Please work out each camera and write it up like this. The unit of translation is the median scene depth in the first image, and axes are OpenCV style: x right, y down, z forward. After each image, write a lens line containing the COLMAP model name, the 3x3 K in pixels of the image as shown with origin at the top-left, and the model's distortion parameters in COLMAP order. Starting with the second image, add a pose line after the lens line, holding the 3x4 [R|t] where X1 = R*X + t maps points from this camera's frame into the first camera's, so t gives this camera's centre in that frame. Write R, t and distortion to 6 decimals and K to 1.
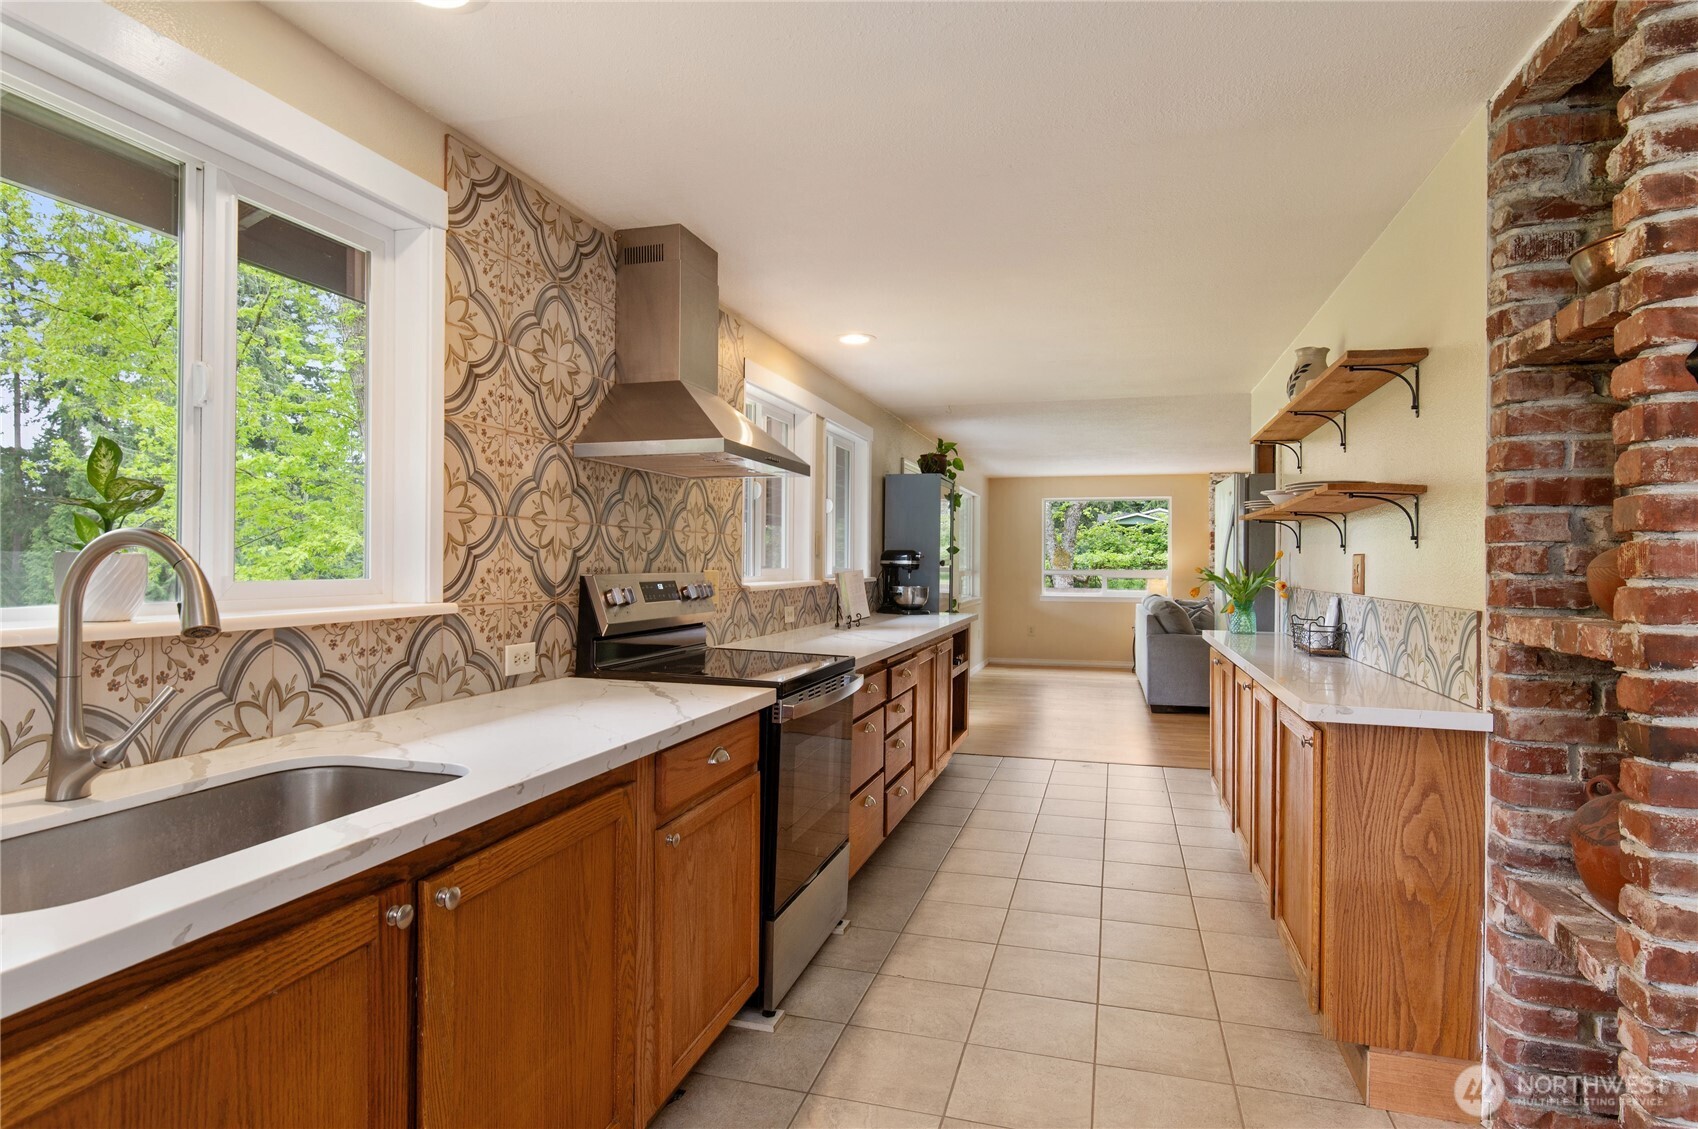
lens RADIAL K [[909.0, 0, 847.5], [0, 909.0, 560.4], [0, 0, 1]] dist [-0.000323, -0.000496]
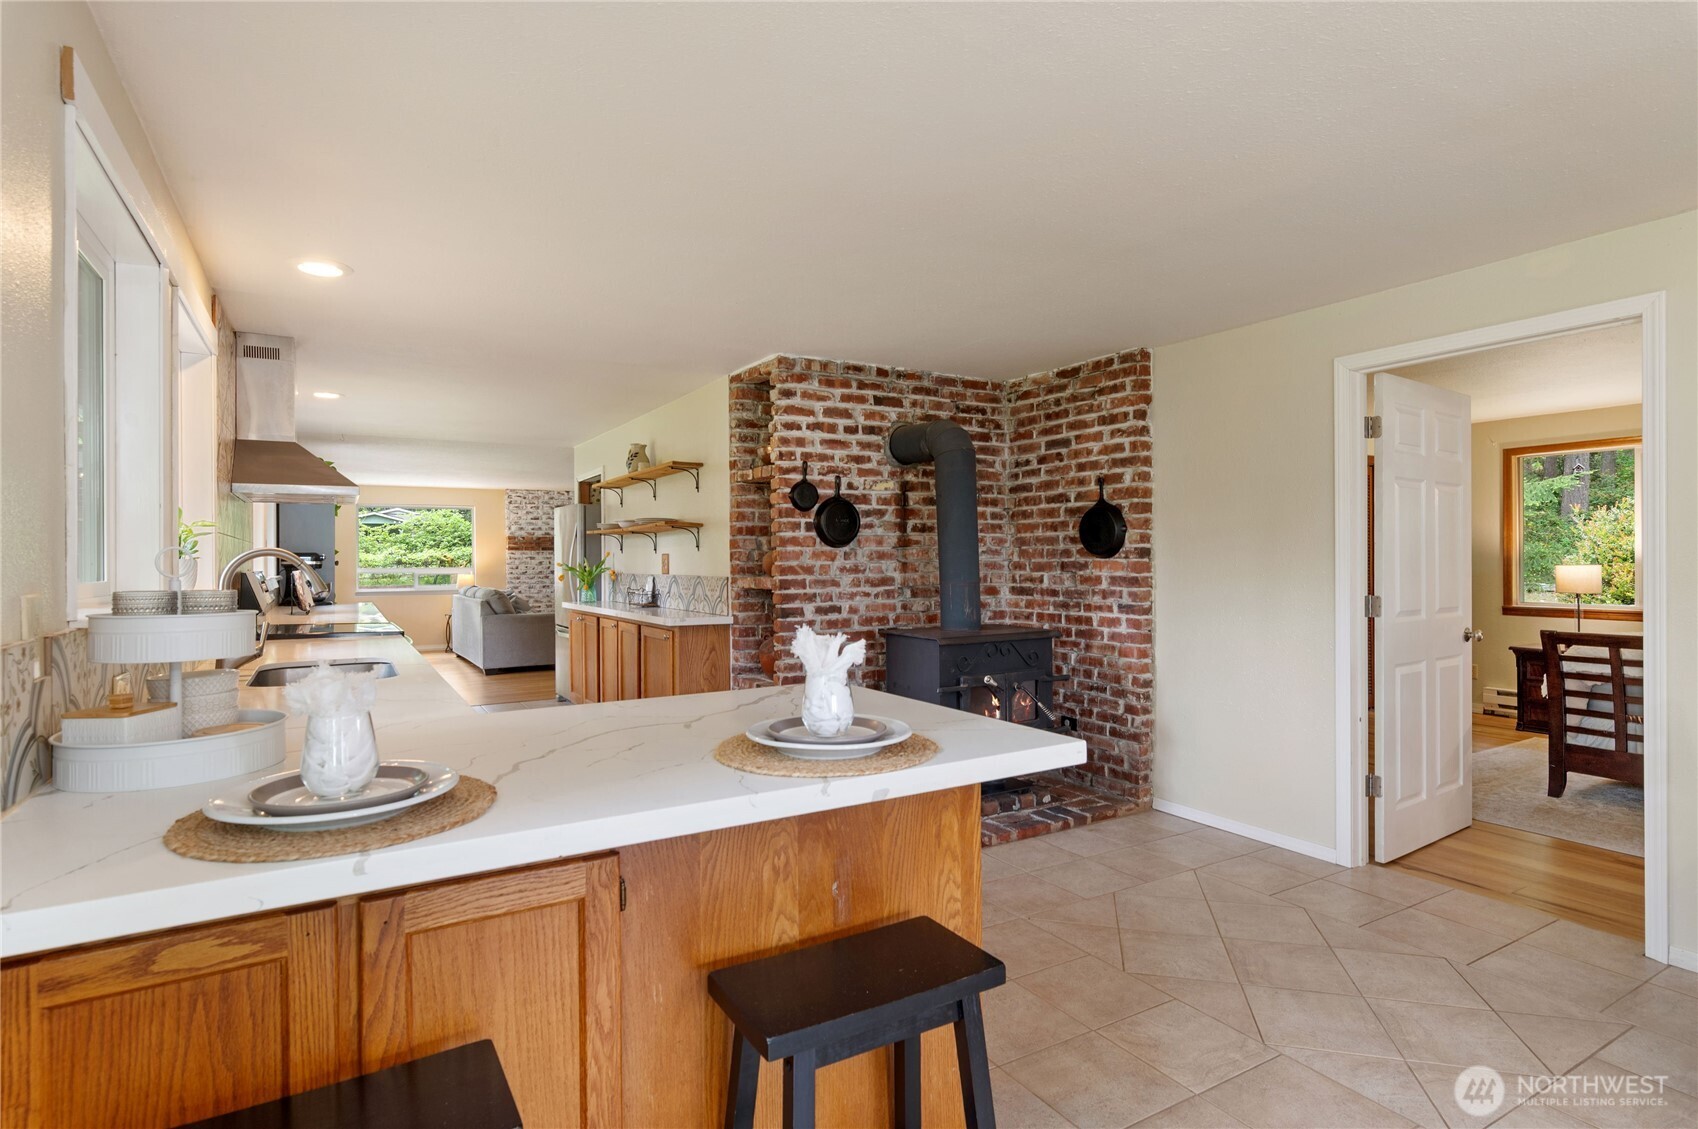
lens RADIAL K [[870.7, 0, 846.3], [0, 870.7, 557.5], [0, 0, 1]] dist [0.001476, 0.000012]
pose [[0.682813, -0.007500, 0.730555, -0.849960], [0.009079, 0.999957, 0.001779, 0.001393], [-0.730537, 0.005418, 0.682851, -0.894741]]
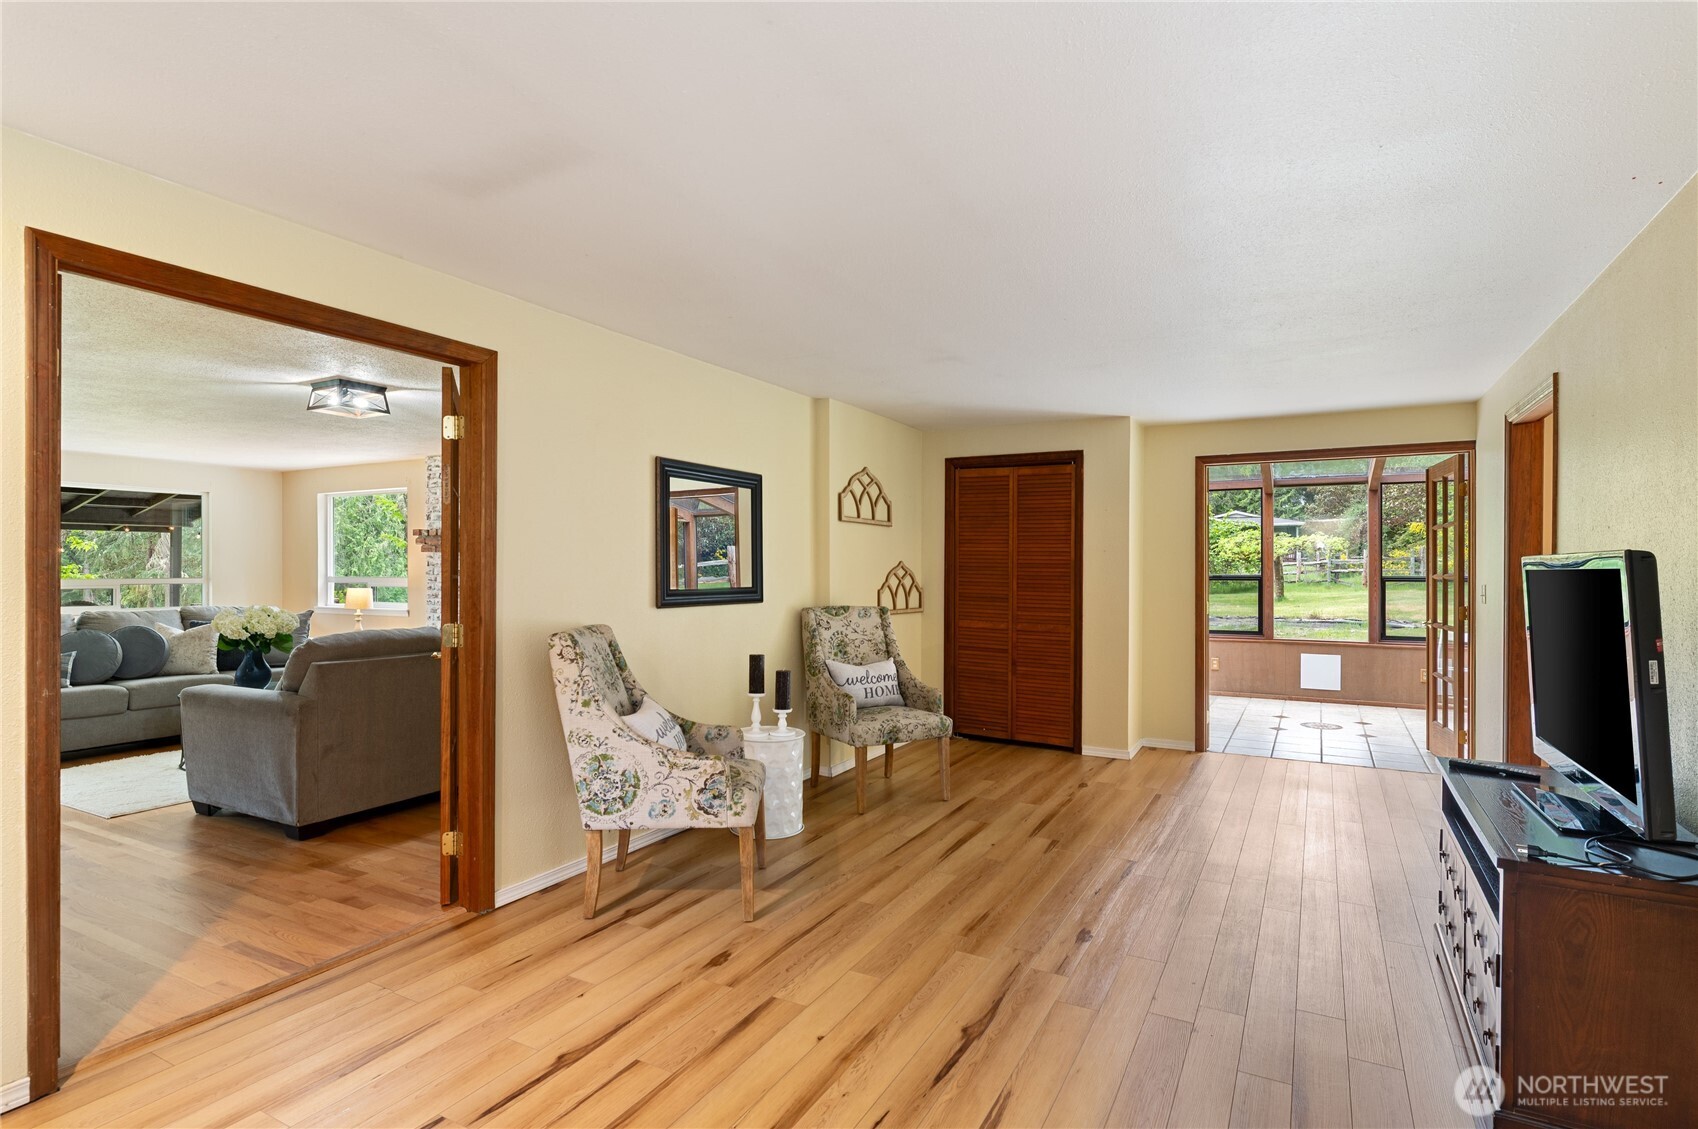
lens RADIAL K [[859.3, 0, 849.0], [0, 859.3, 564.5], [0, 0, 1]] dist [0.000393, 0.000161]
pose [[0.977164, -0.003149, -0.212465, 4.772505], [0.002388, 0.999990, -0.003839, 0.015532], [0.212475, 0.003244, 0.977161, 1.701083]]
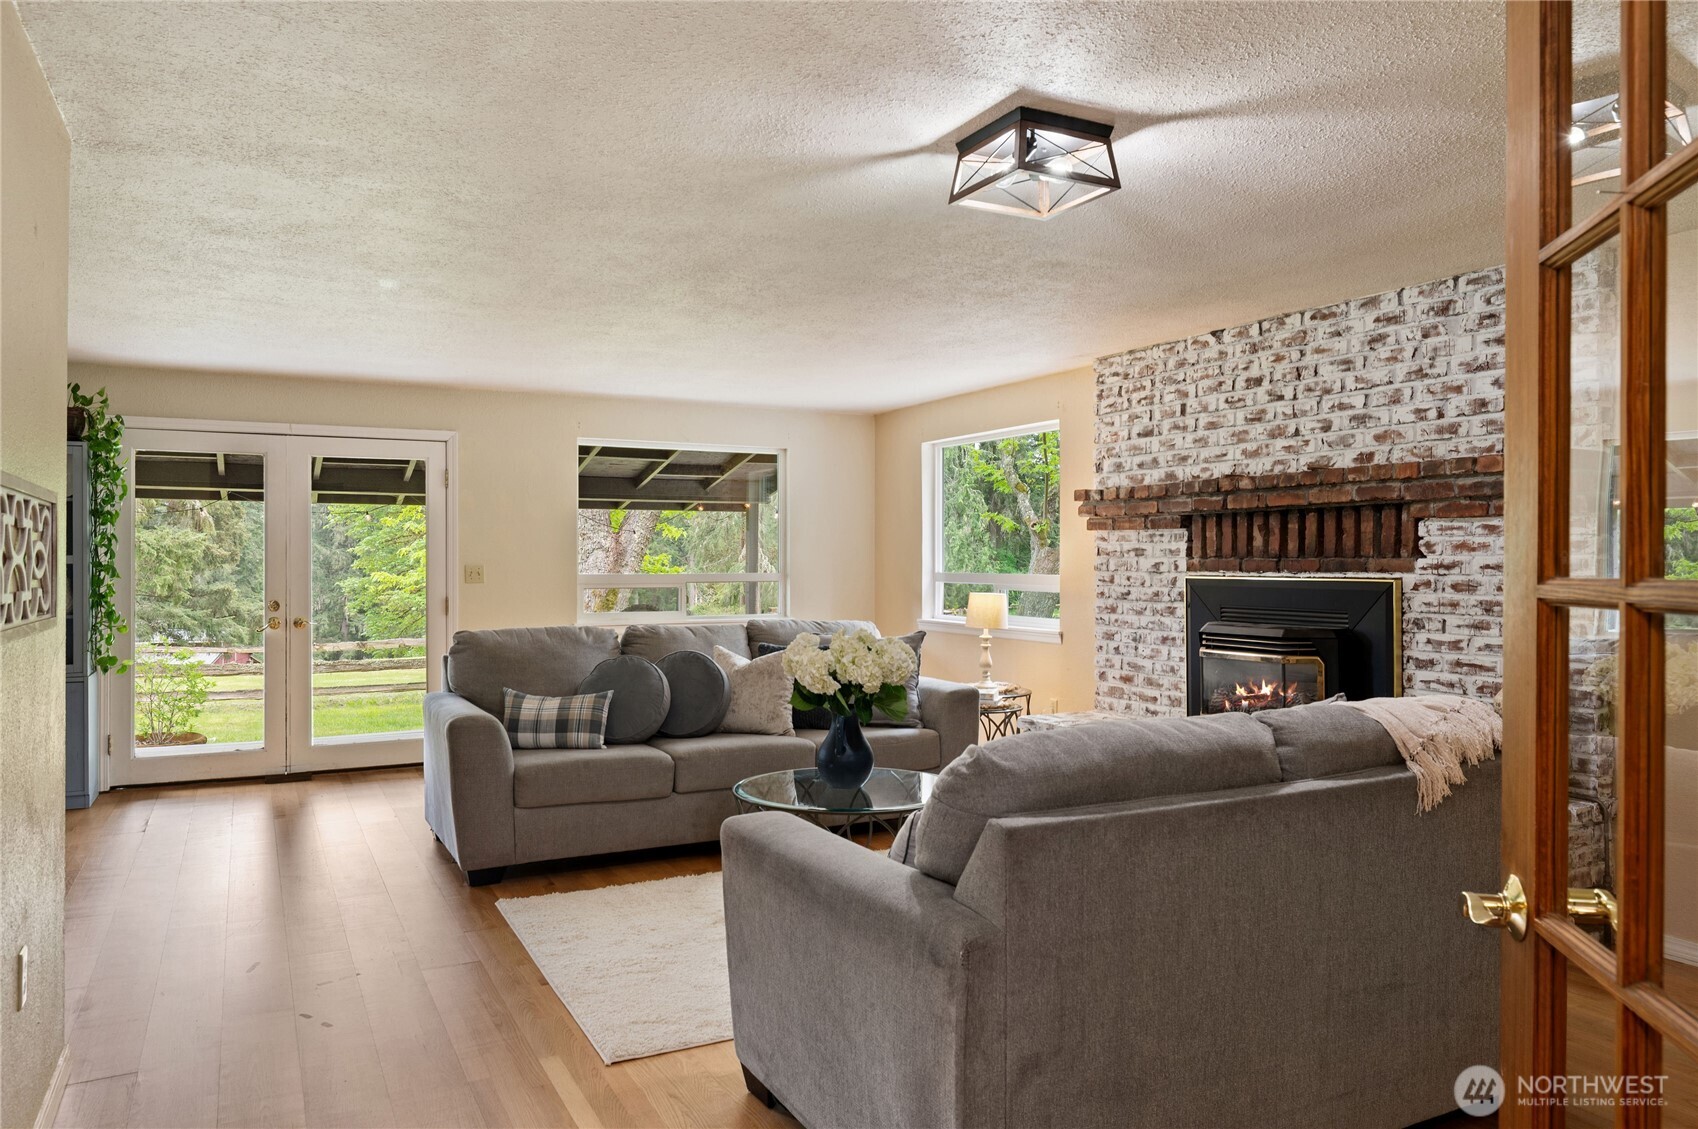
lens RADIAL K [[1163.8, 0, 849.0], [0, 1163.8, 564.5], [0, 0, 1]] dist [0.000091, 0.000054]
pose [[0.691527, 0.001003, -0.722350, 3.764927], [0.001879, 0.999993, 0.003187, 0.015840], [0.722348, -0.003562, 0.691520, 2.616056]]
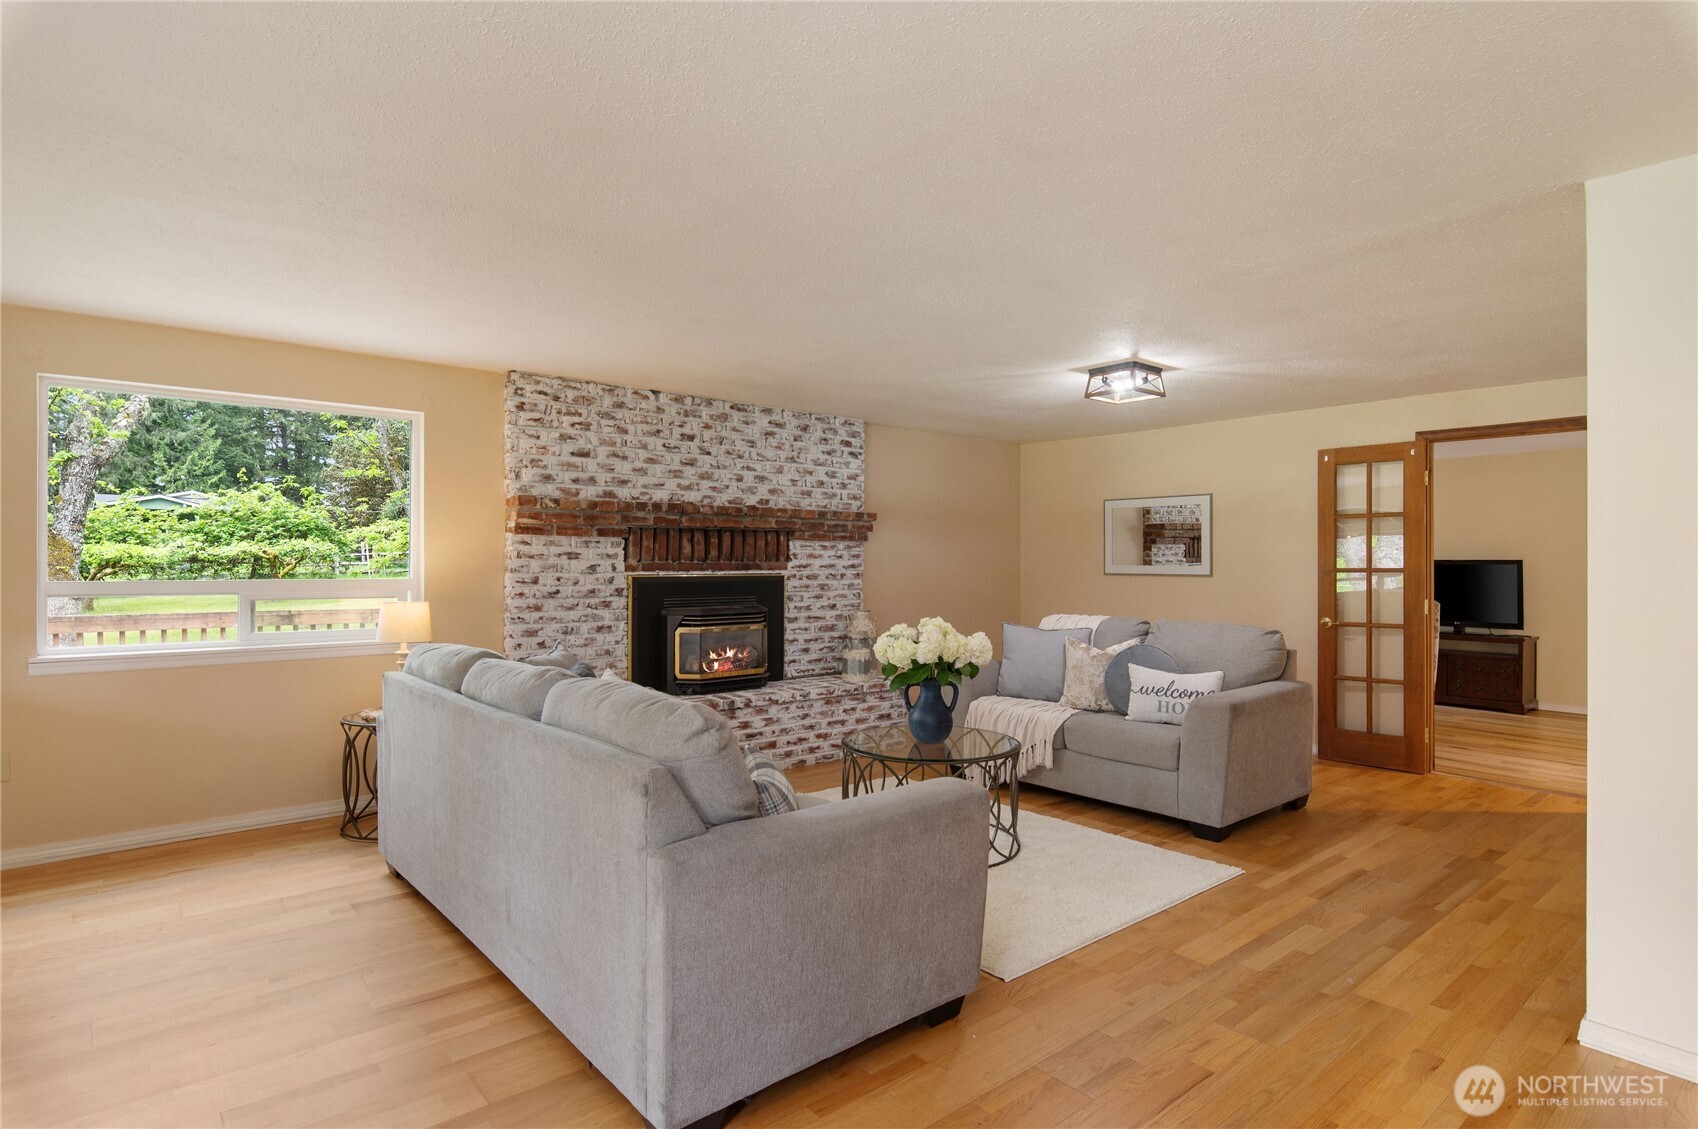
lens RADIAL K [[882.9, 0, 849.0], [0, 882.9, 564.5], [0, 0, 1]] dist [-0.001281, 0.000218]
pose [[0.554230, -0.004011, 0.832354, 0.581644], [-0.003299, 0.999970, 0.007016, 0.000784], [-0.832357, -0.006635, 0.554200, 3.071135]]
